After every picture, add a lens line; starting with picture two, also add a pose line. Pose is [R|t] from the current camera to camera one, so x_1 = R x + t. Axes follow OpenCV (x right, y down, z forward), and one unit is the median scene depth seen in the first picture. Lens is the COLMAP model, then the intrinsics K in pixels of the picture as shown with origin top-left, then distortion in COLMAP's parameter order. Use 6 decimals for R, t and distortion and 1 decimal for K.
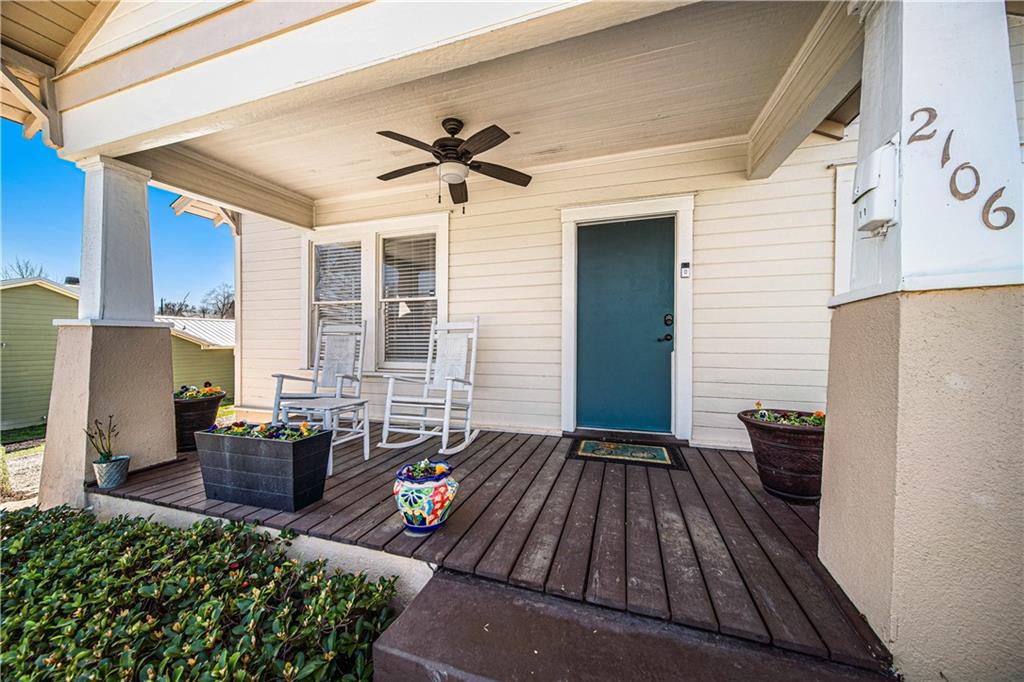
lens RADIAL K [[358.7, 0, 507.4], [0, 358.7, 343.7], [0, 0, 1]] dist [-0.000673, -0.001475]
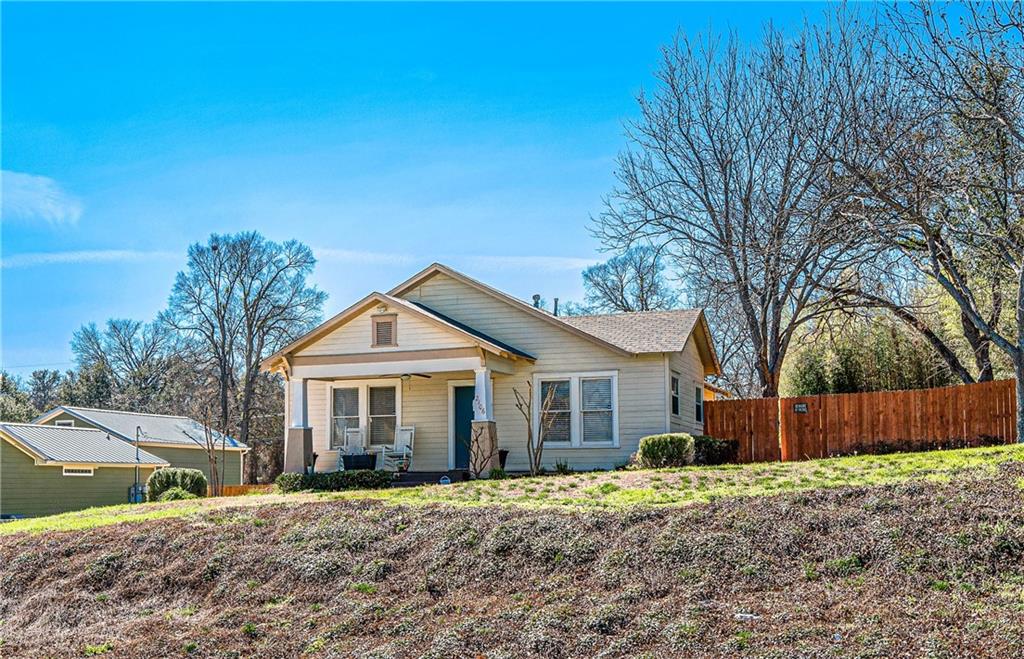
lens RADIAL K [[1197.3, 0, 510.5], [0, 1197.3, 329.0], [0, 0, 1]] dist [-0.015218, 0.000000]
pose [[0.999868, -0.011582, -0.011369, 0.670761], [0.009936, 0.990732, -0.135464, 0.392277], [0.012832, 0.135334, 0.990717, -7.120988]]
